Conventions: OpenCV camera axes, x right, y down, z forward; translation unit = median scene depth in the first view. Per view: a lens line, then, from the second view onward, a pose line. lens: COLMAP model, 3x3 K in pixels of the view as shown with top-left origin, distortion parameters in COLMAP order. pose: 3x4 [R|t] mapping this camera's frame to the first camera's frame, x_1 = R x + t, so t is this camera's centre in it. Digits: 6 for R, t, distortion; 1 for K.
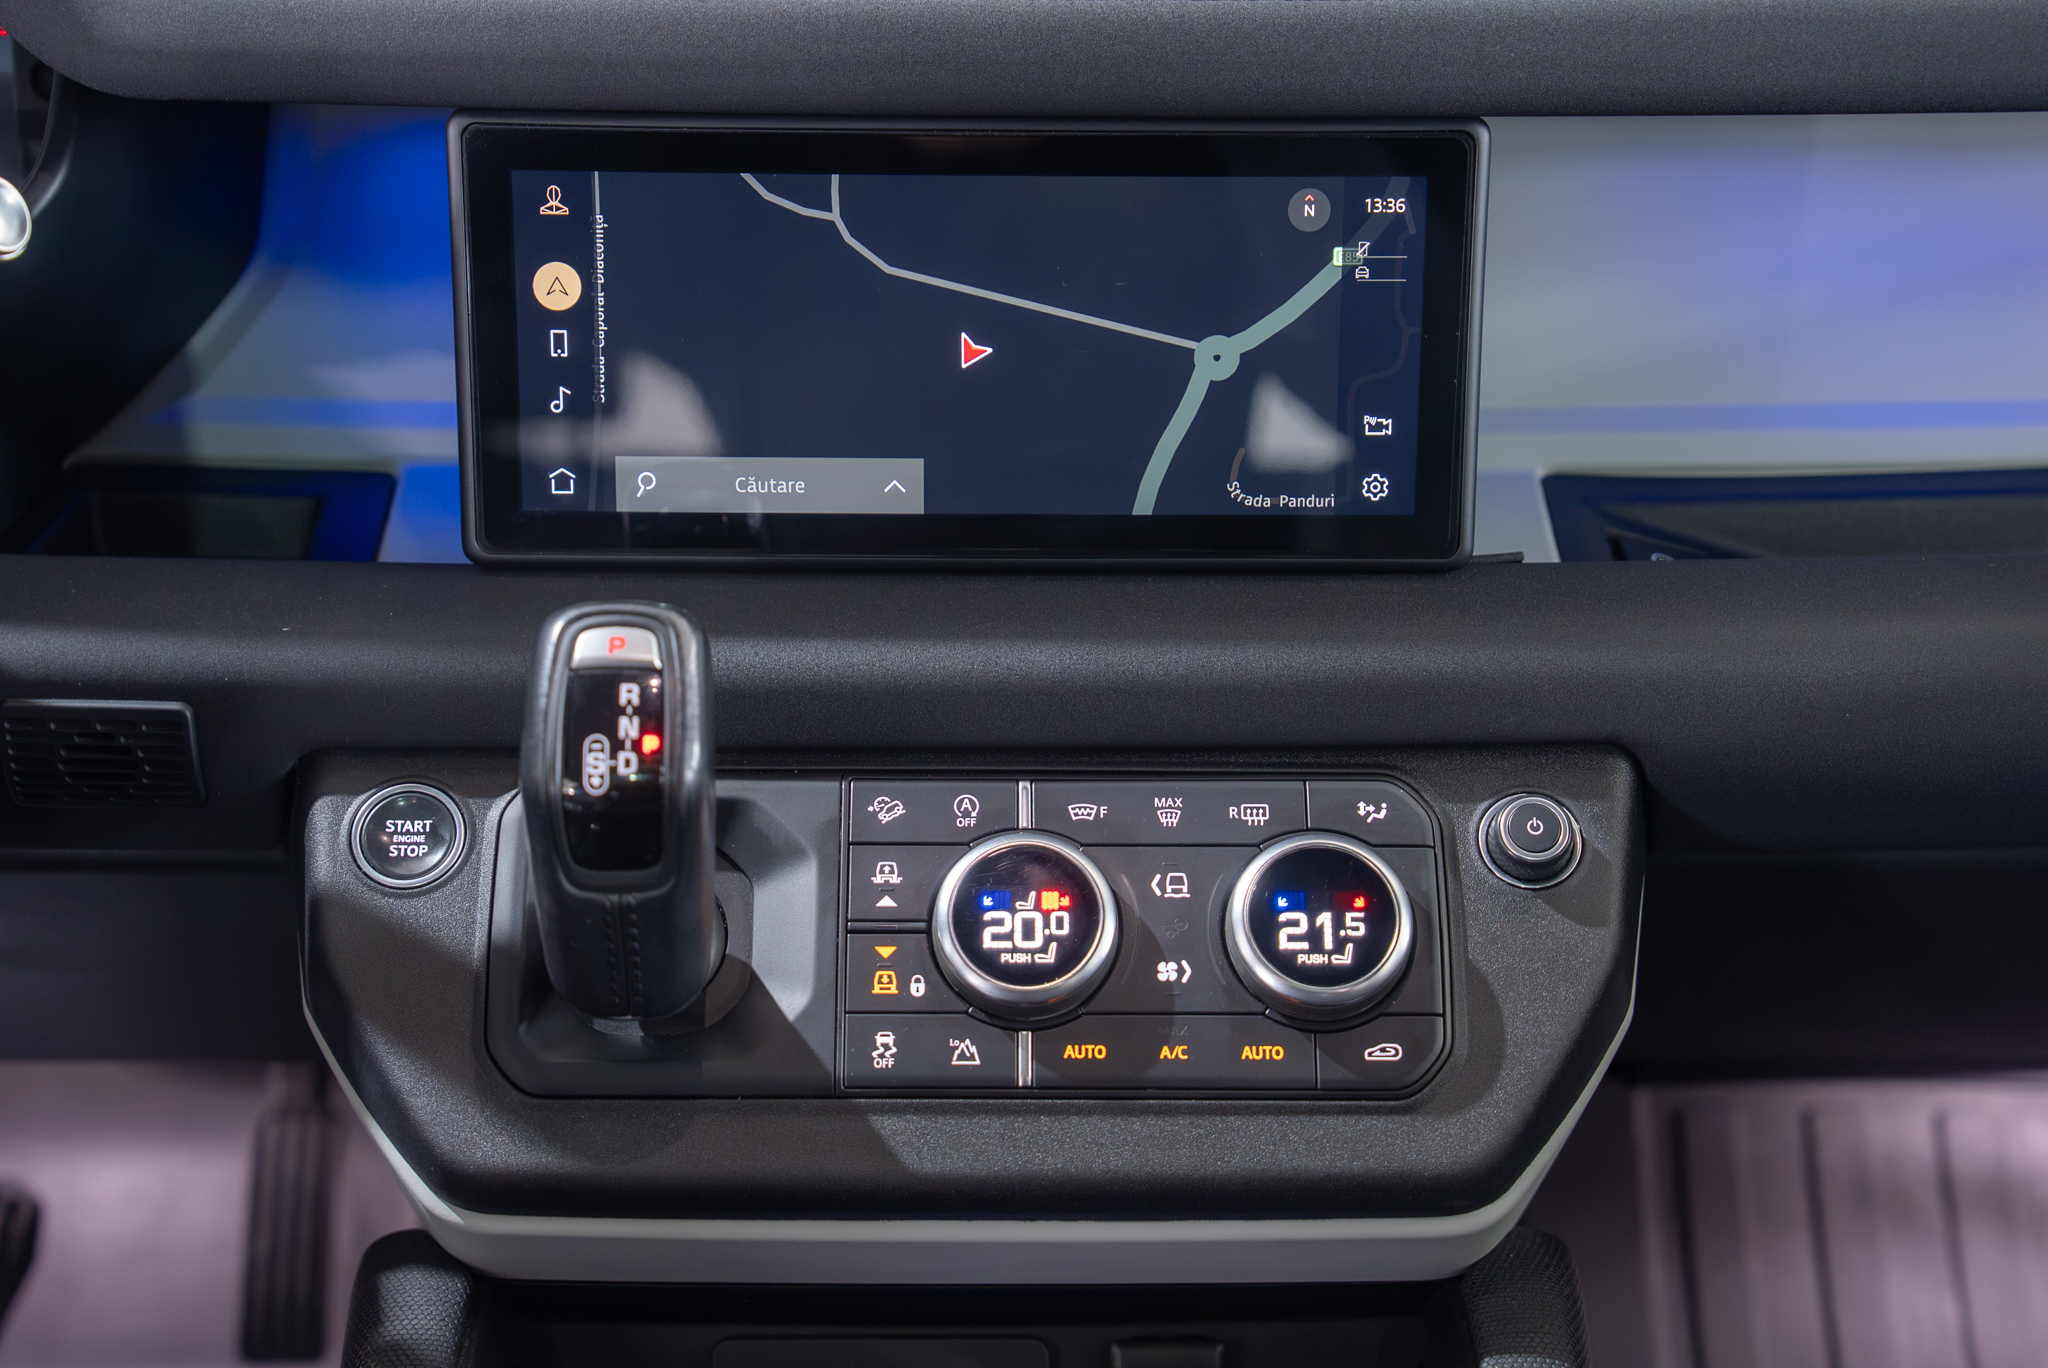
lens RADIAL K [[3493.6, 0, 1024.0], [0, 3493.6, 684.0], [0, 0, 1]] dist [0.253503, -0.023862]
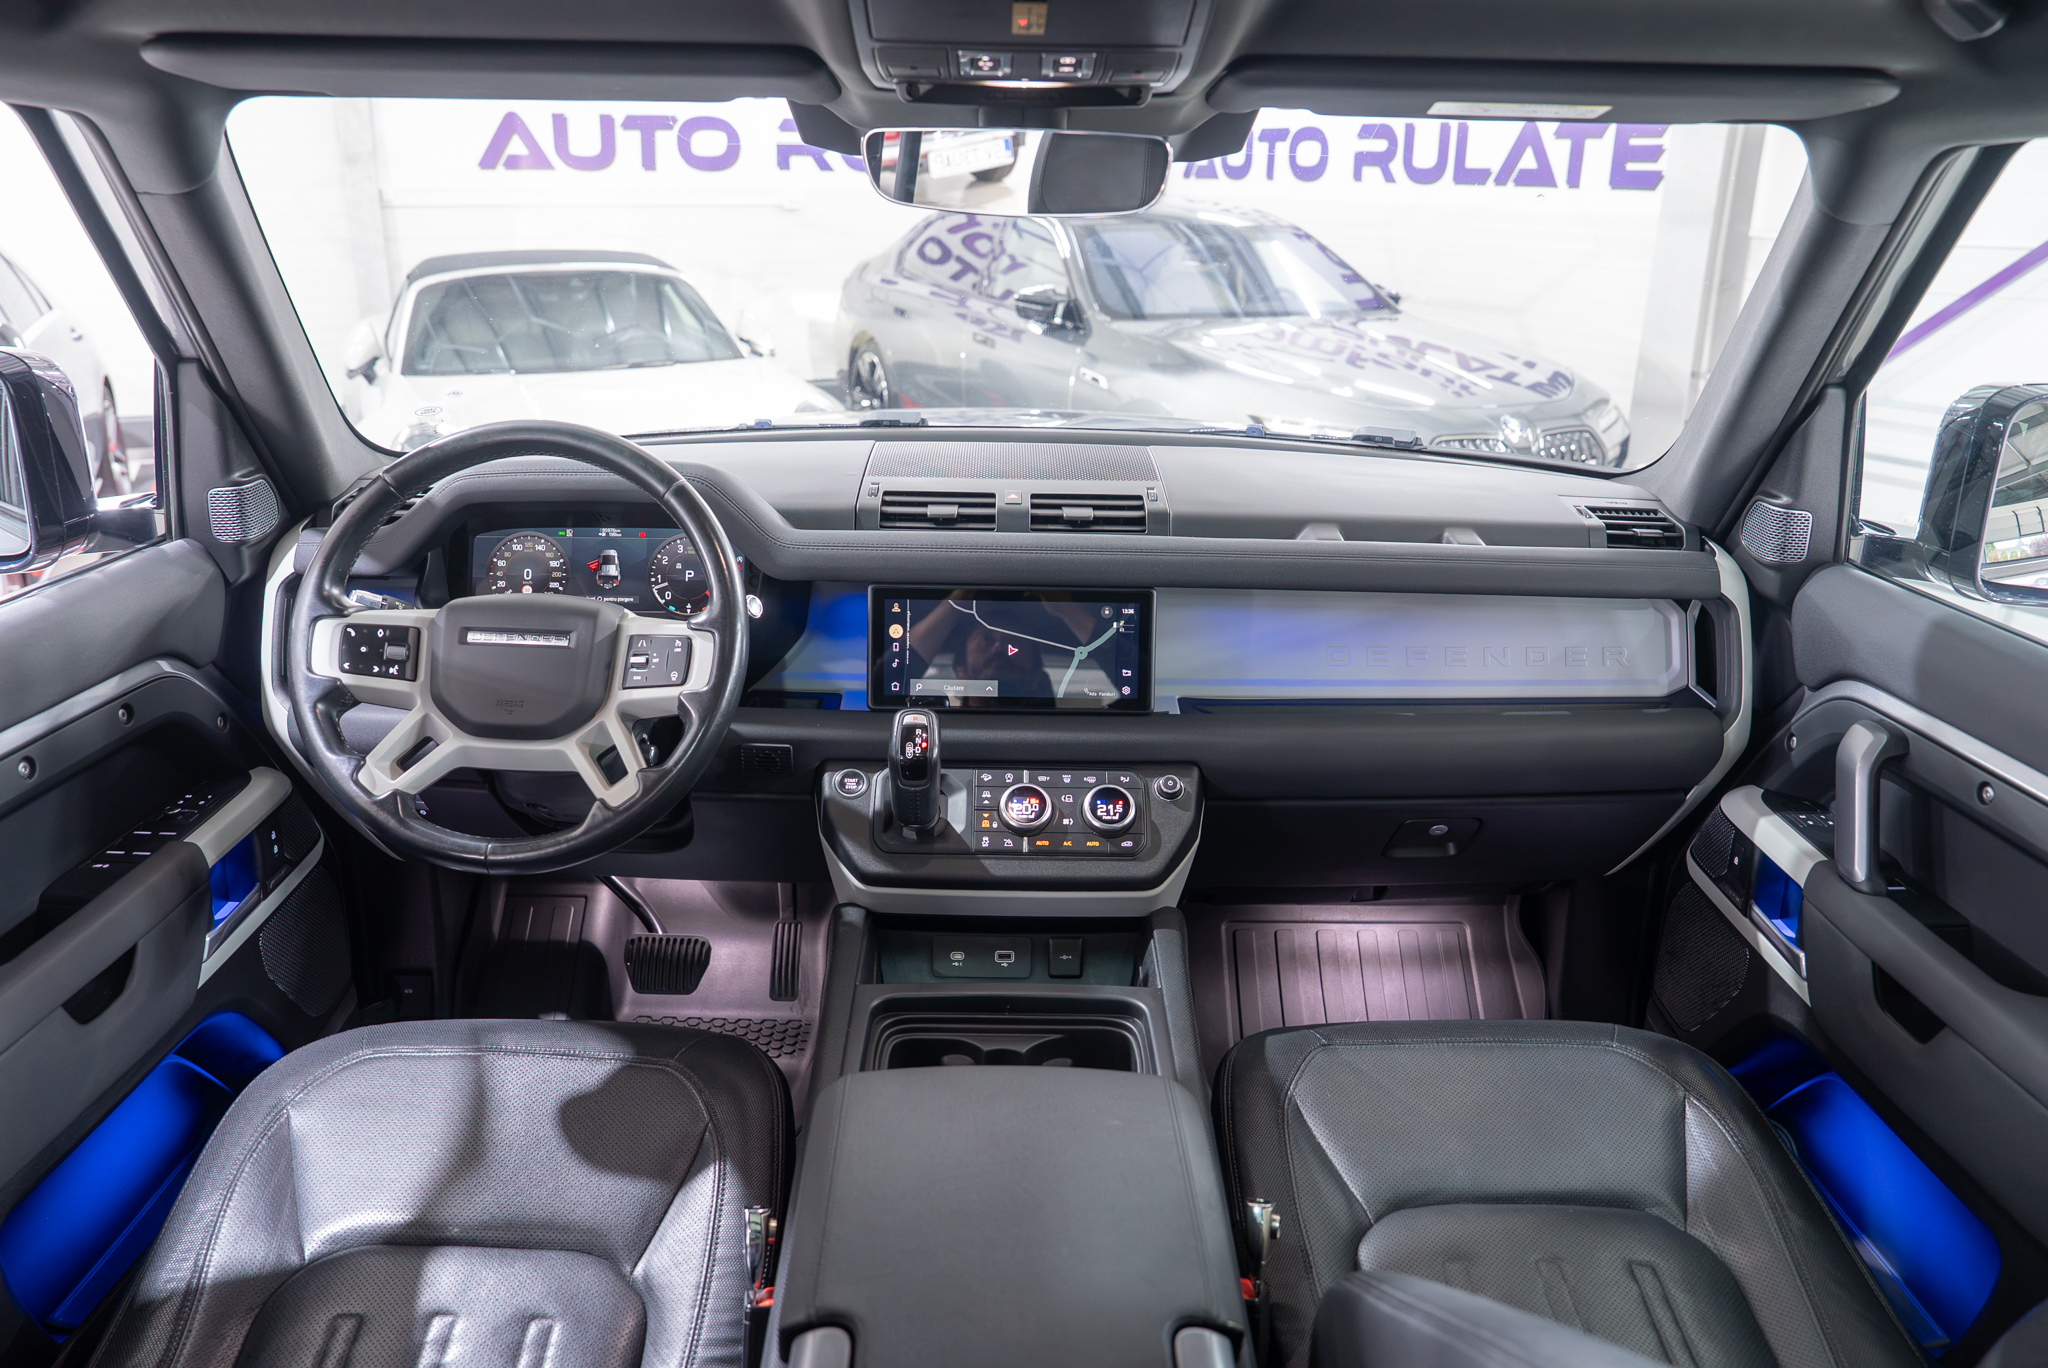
lens RADIAL K [[1456.1, 0, 1024.0], [0, 1456.1, 677.2], [0, 0, 1]] dist [-0.031335, 0.003568]
pose [[0.999941, 0.010199, 0.003603, -0.007869], [-0.009513, 0.987749, -0.155761, 0.165463], [-0.005148, 0.155717, 0.987788, -0.462429]]
